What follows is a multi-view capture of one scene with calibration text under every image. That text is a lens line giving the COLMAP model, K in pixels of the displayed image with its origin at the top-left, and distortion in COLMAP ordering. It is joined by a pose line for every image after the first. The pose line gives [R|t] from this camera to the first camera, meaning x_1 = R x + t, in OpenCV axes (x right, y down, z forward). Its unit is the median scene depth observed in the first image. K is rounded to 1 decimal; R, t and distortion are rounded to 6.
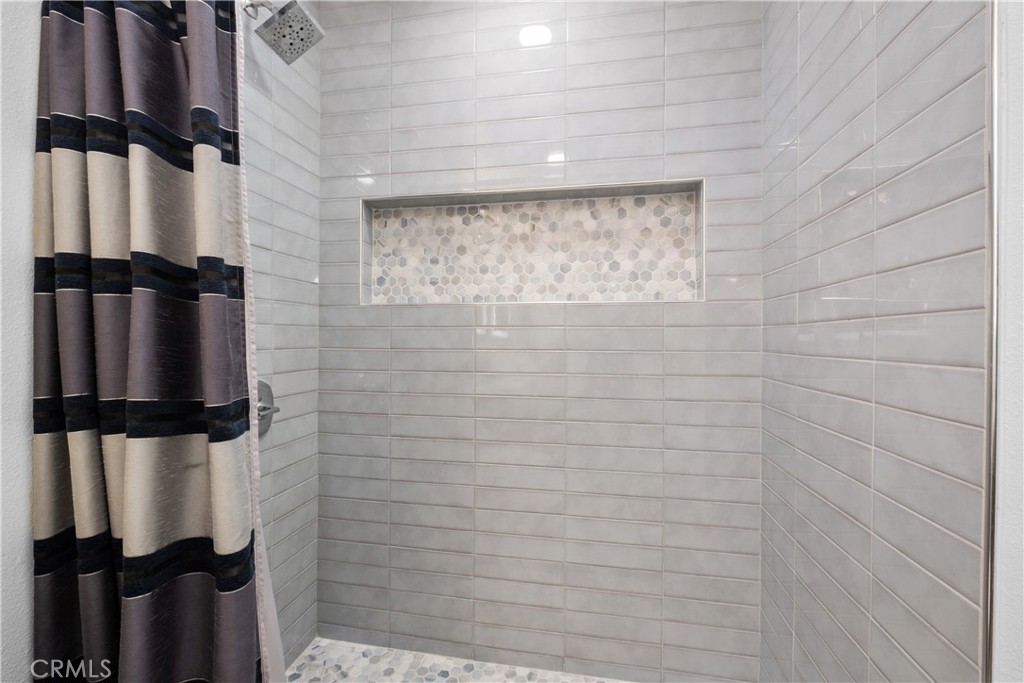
lens RADIAL K [[444.2, 0, 512.9], [0, 444.2, 339.8], [0, 0, 1]] dist [0.001926, -0.004048]
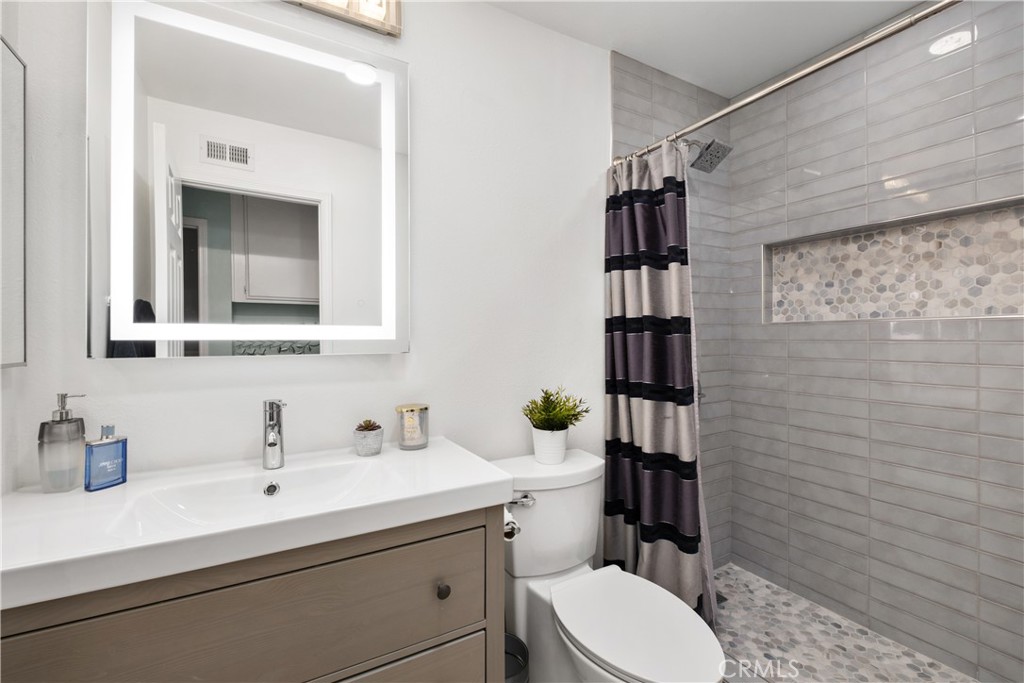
lens RADIAL K [[444.2, 0, 512.9], [0, 444.2, 339.8], [0, 0, 1]] dist [0.001926, -0.004048]
pose [[0.645350, -0.003443, -0.763879, 0.195424], [0.008797, 0.999957, 0.002925, -0.042772], [0.763836, -0.008608, 0.645353, -0.441718]]
